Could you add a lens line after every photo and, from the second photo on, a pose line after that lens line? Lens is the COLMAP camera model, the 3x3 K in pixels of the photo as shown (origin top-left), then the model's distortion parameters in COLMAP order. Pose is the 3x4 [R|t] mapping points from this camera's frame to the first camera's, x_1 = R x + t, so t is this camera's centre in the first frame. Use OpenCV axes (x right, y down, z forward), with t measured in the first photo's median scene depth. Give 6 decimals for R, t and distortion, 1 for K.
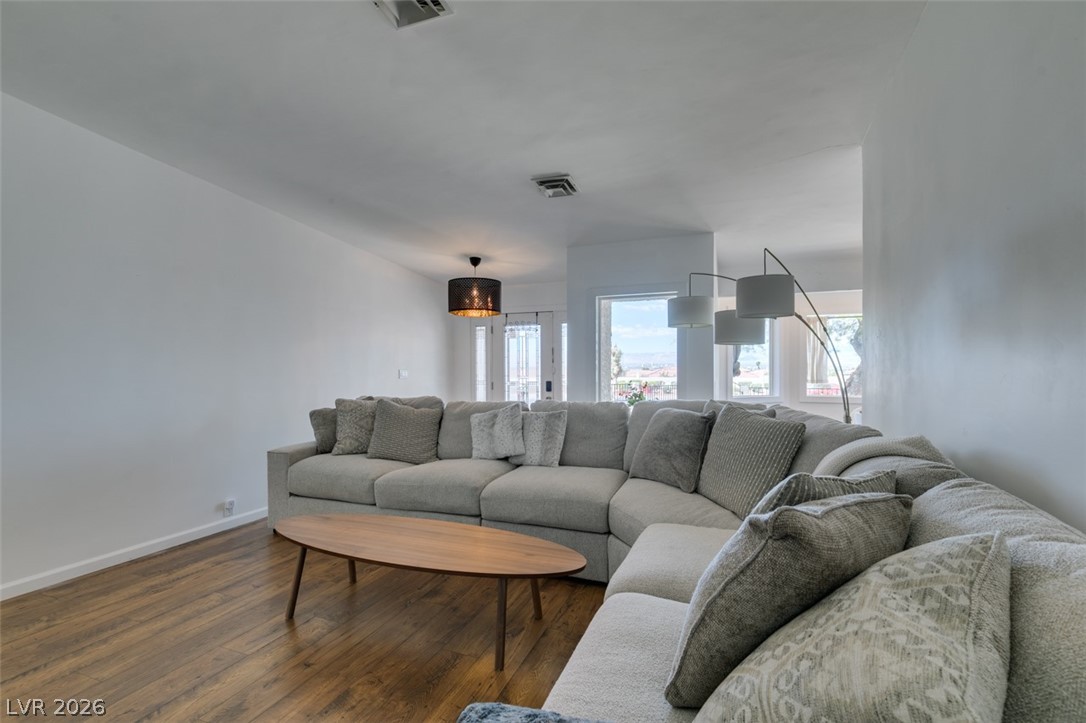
lens RADIAL K [[483.2, 0, 540.5], [0, 483.2, 366.8], [0, 0, 1]] dist [0.002940, -0.000501]
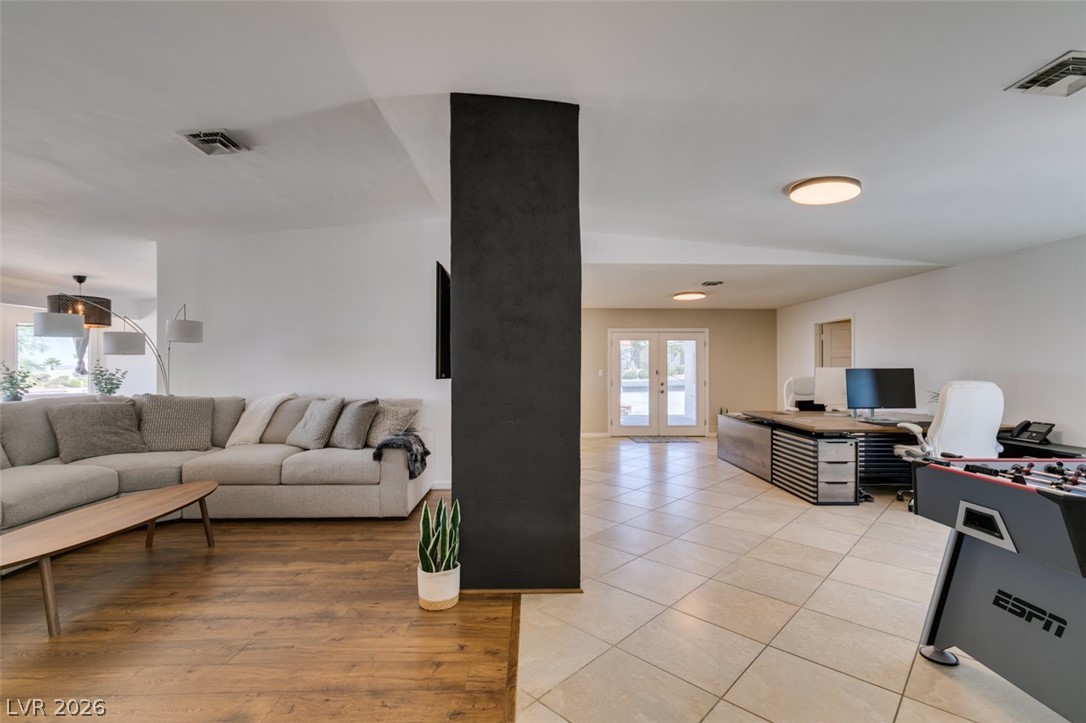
lens RADIAL K [[487.1, 0, 541.9], [0, 487.1, 368.8], [0, 0, 1]] dist [0.004082, -0.000852]
pose [[-0.387405, 0.002355, 0.921907, -1.172429], [-0.001016, 0.999995, -0.002982, 0.000665], [-0.921909, -0.002091, -0.387400, 0.325482]]
